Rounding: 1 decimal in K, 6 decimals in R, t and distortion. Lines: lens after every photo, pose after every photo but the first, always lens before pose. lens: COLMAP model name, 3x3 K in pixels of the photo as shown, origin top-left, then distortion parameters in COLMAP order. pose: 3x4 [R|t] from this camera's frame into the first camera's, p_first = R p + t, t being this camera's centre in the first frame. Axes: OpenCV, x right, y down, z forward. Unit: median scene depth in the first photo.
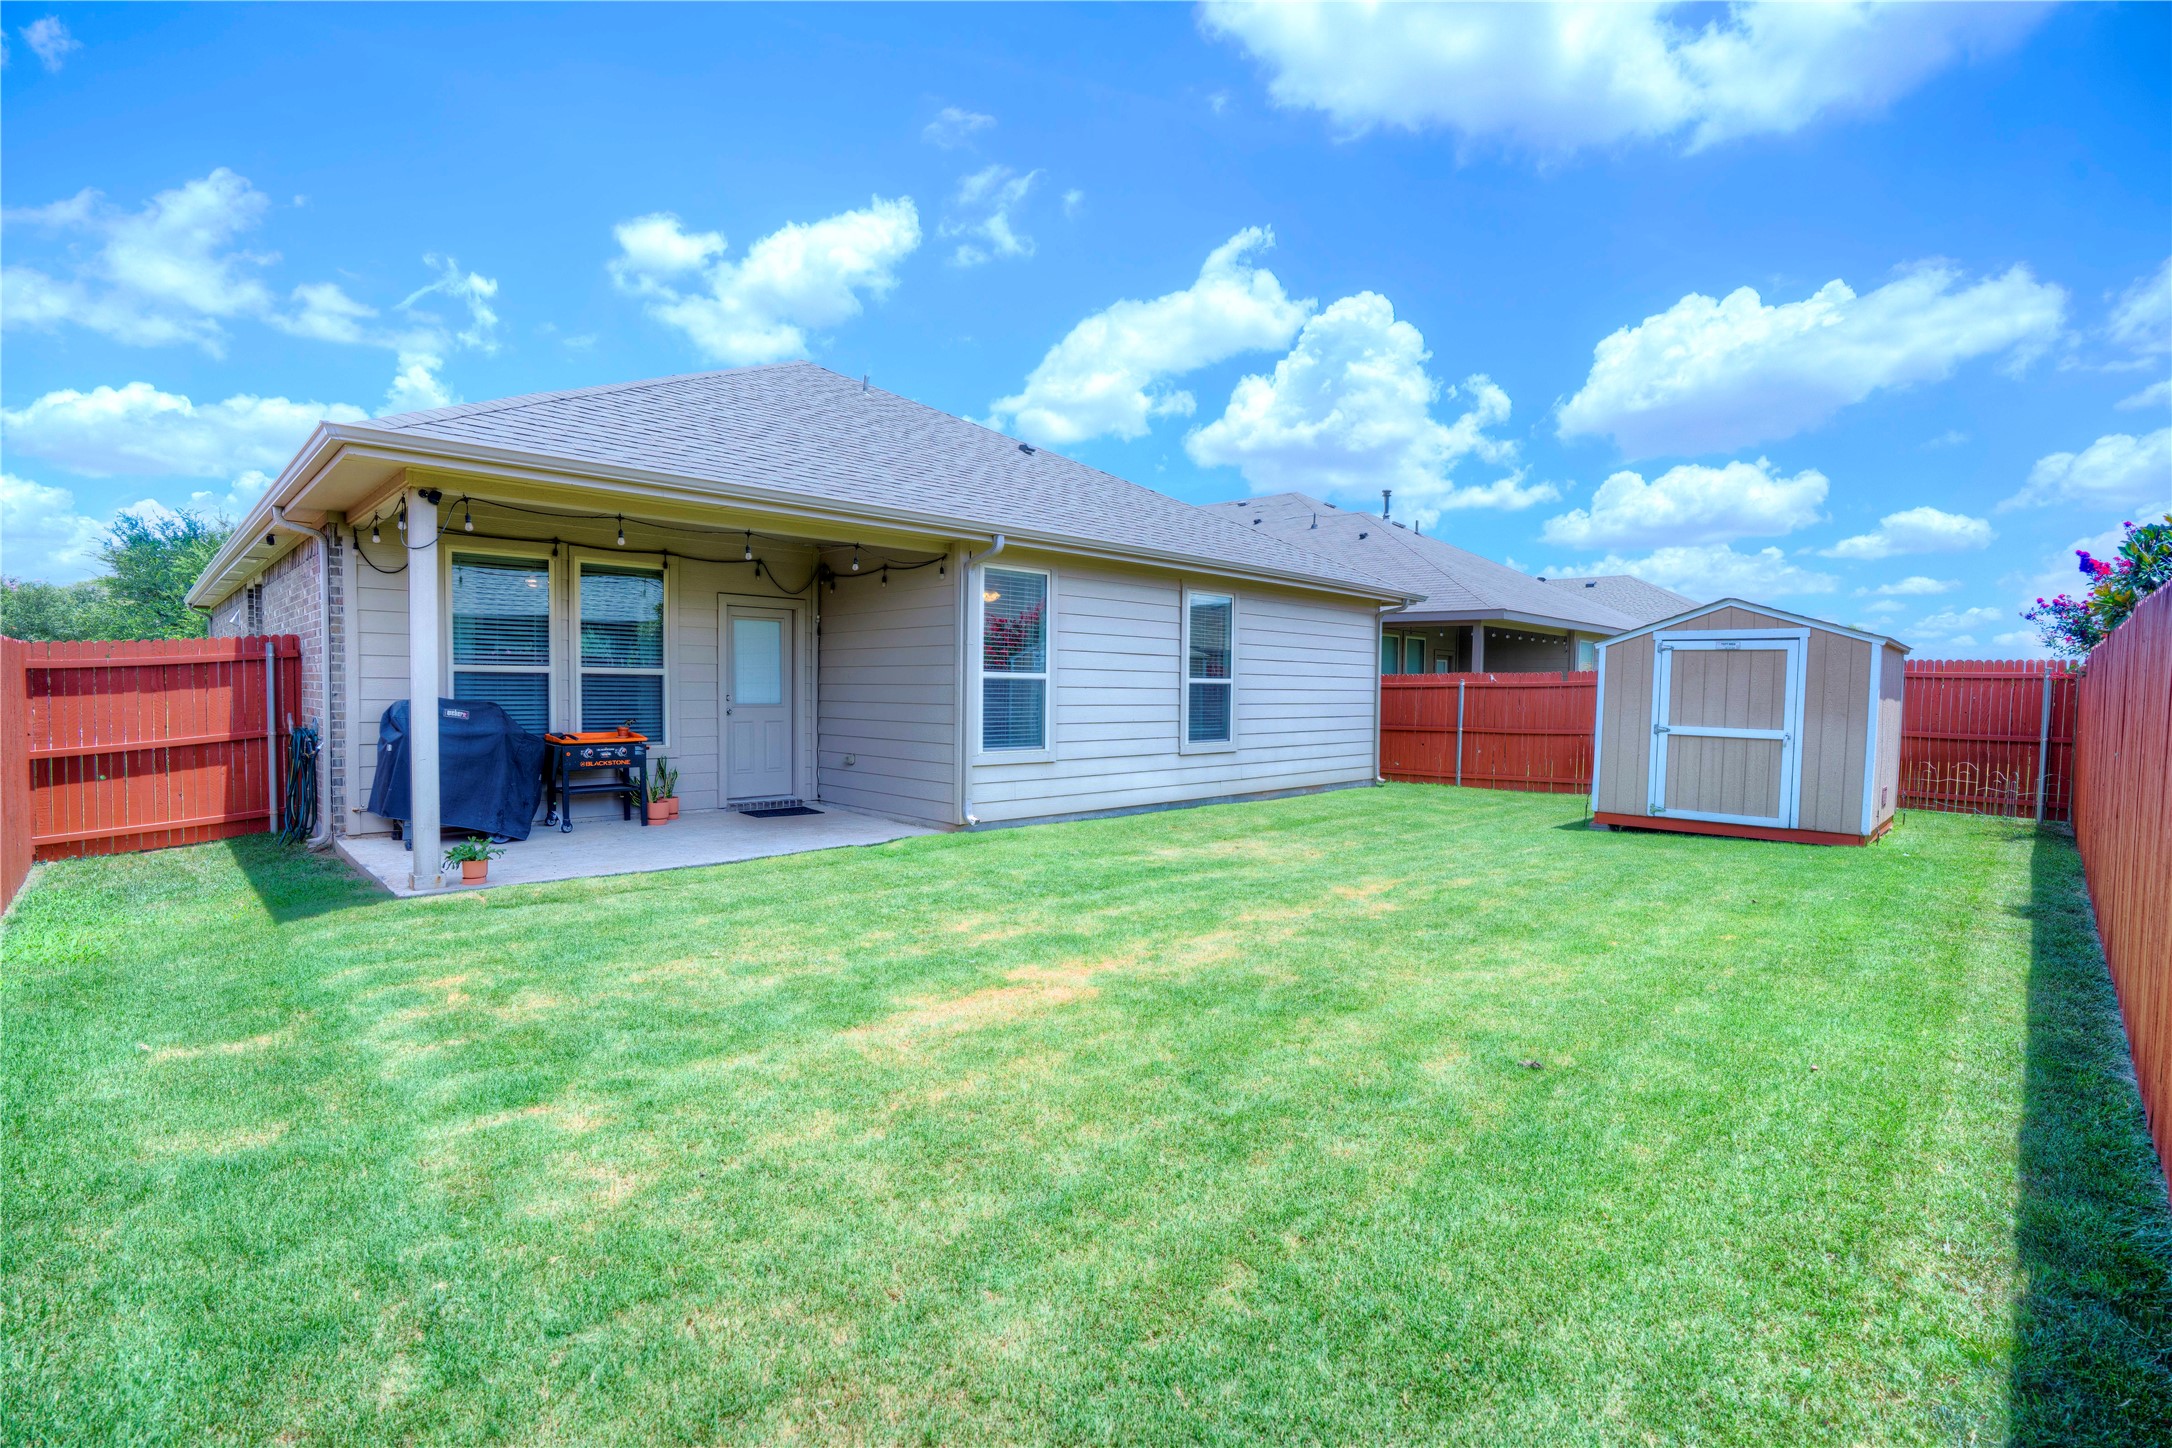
lens RADIAL K [[998.5, 0, 1080.2], [0, 998.5, 730.6], [0, 0, 1]] dist [-0.055349, 0.012262]
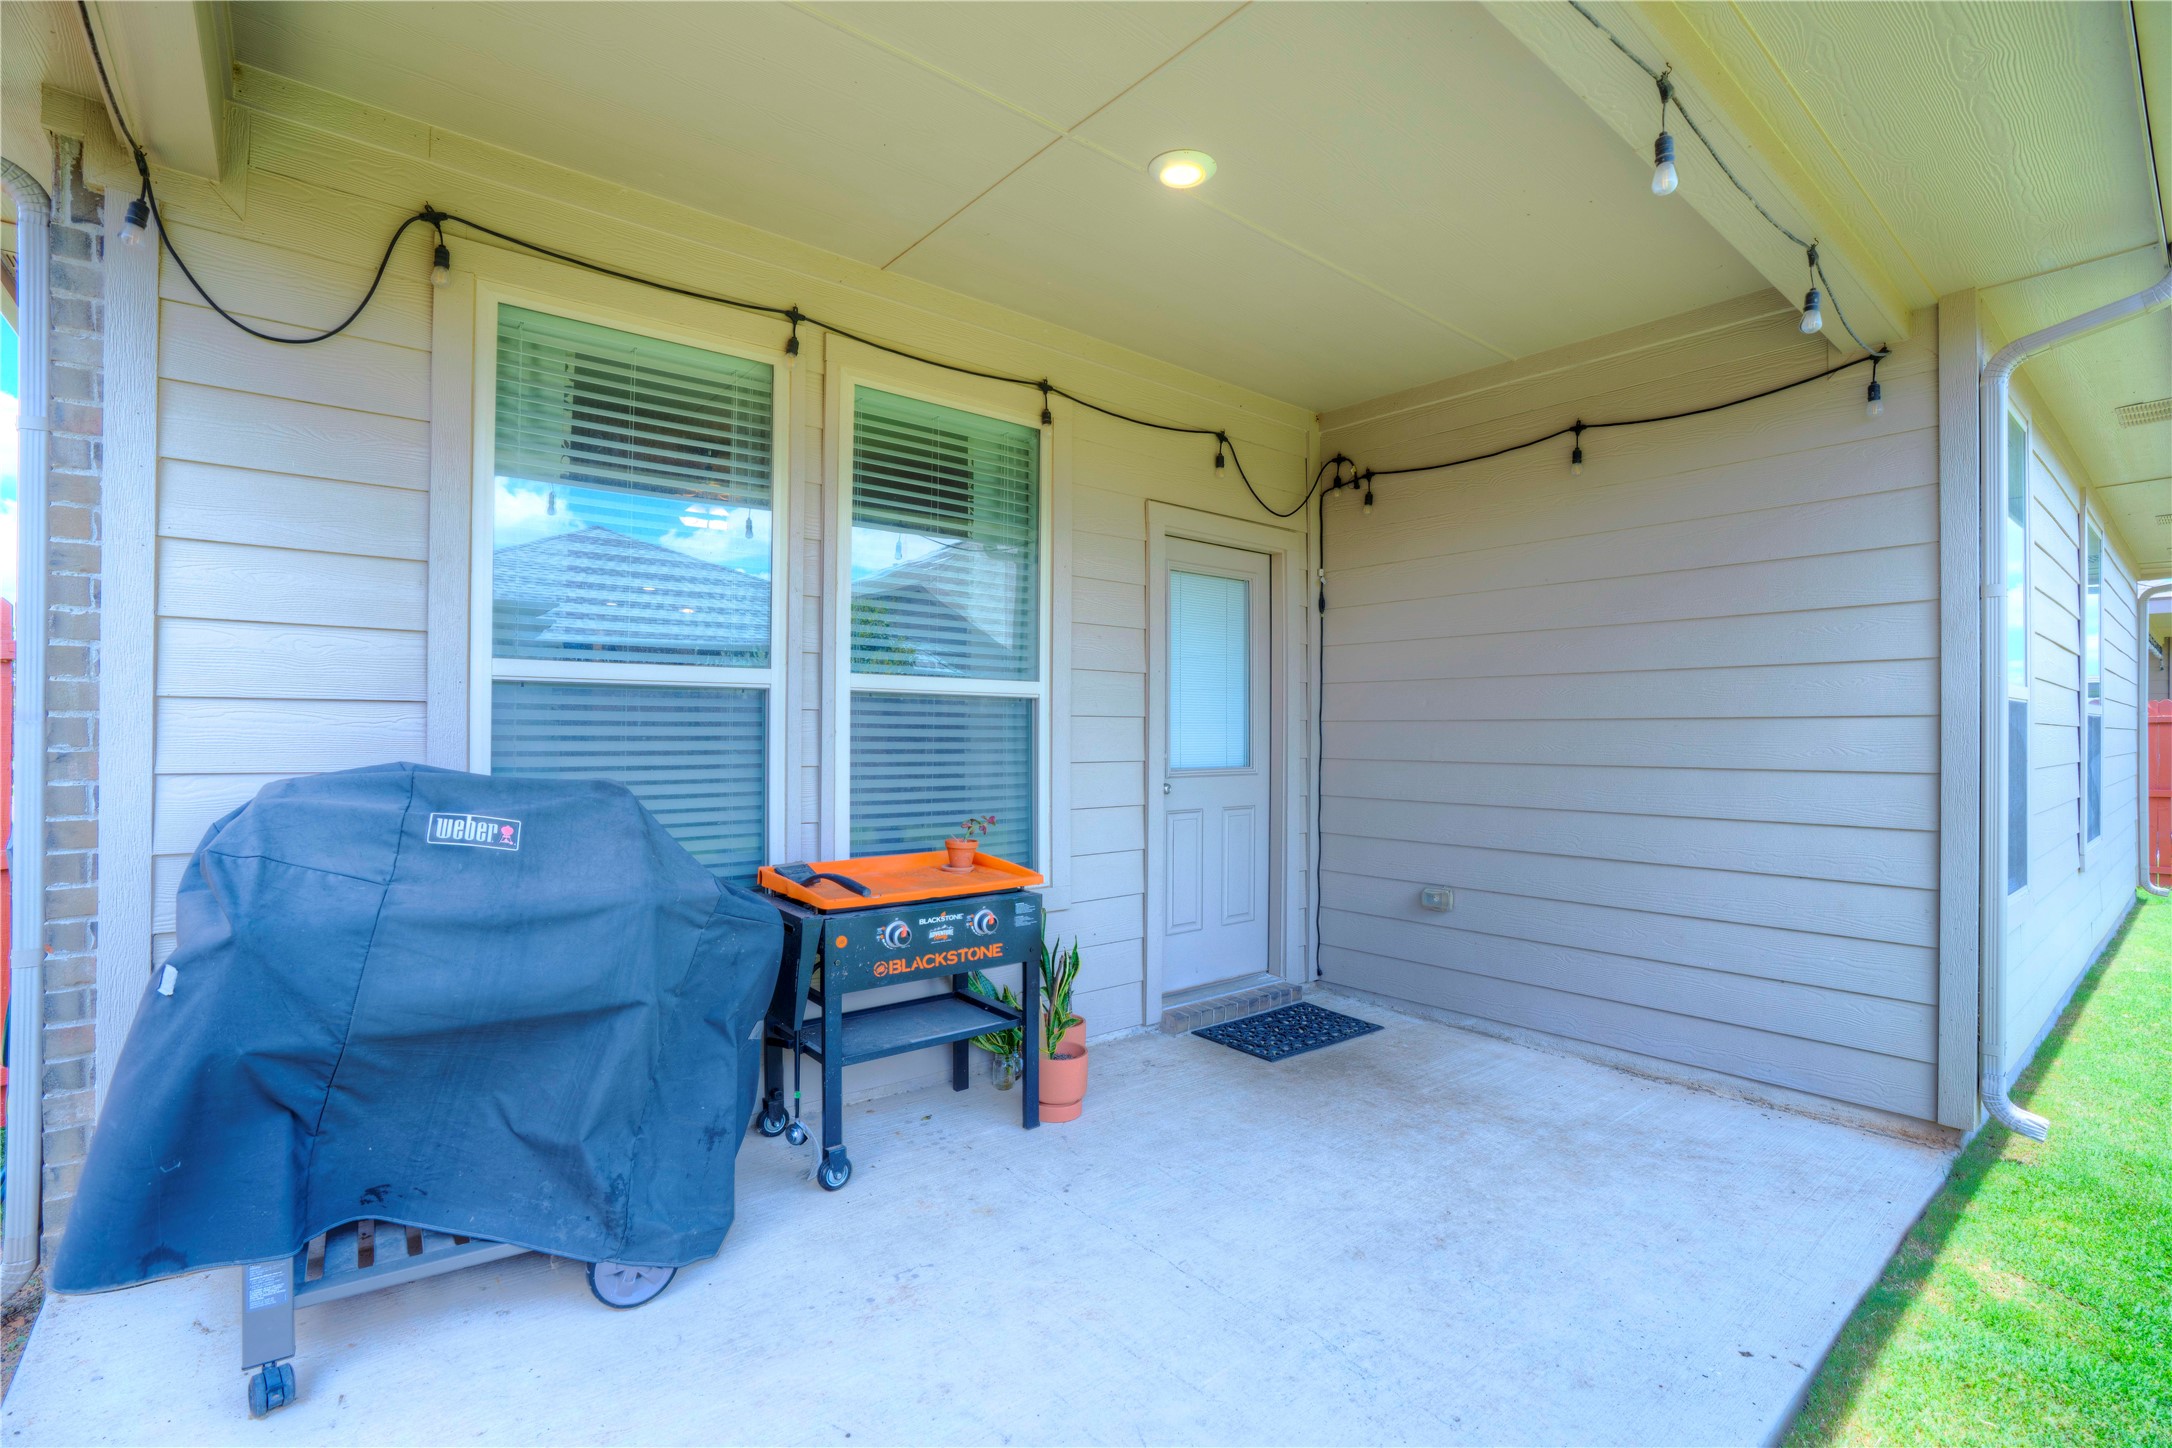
lens RADIAL K [[998.5, 0, 1092.9], [0, 998.5, 724.3], [0, 0, 1]] dist [-0.055349, 0.012262]
pose [[0.996164, -0.008447, -0.087100, -0.398515], [0.003970, 0.998668, -0.051438, -0.028018], [0.087419, 0.050895, 0.994871, 0.666399]]
